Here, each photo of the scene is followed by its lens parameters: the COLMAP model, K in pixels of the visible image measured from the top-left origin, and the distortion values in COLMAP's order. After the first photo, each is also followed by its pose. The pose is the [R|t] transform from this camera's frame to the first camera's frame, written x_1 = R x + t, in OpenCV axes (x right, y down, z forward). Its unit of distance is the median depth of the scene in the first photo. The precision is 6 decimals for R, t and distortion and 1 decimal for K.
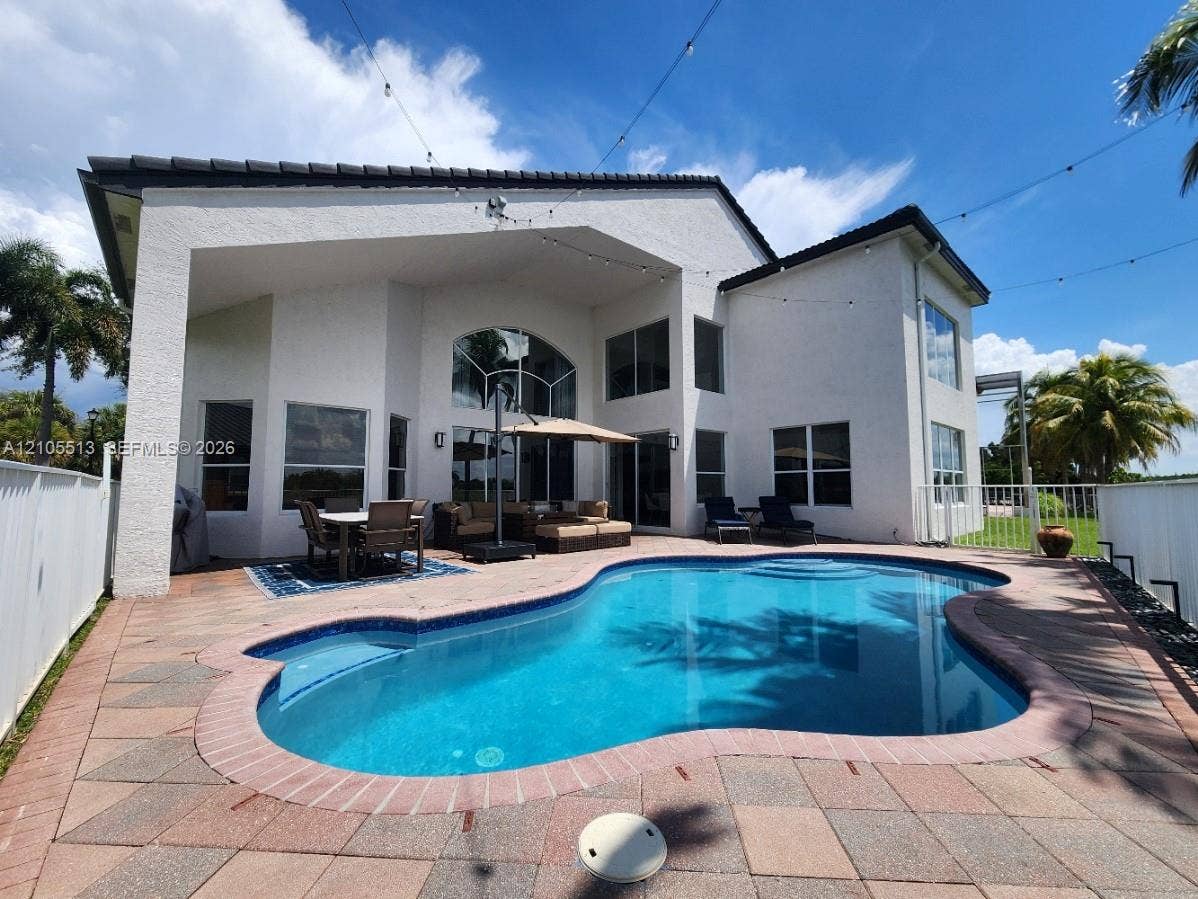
lens RADIAL K [[489.0, 0, 604.7], [0, 489.0, 454.3], [0, 0, 1]] dist [0.003659, -0.000124]
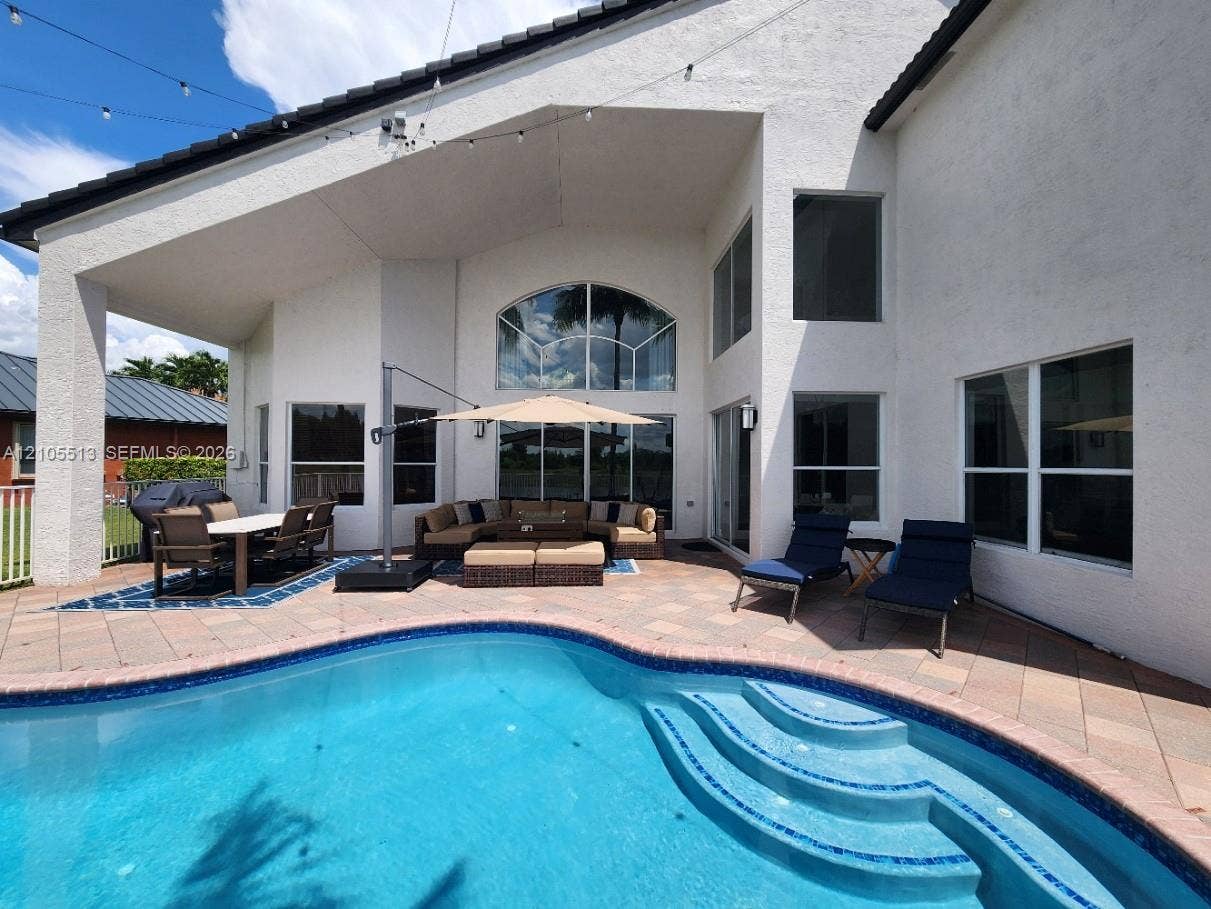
lens RADIAL K [[494.3, 0, 611.3], [0, 494.3, 459.4], [0, 0, 1]] dist [0.003659, -0.000124]
pose [[0.786097, 0.003239, -0.618094, 0.403814], [0.035132, 0.998135, 0.049913, -0.010310], [0.617104, -0.060951, 0.784518, 0.435716]]
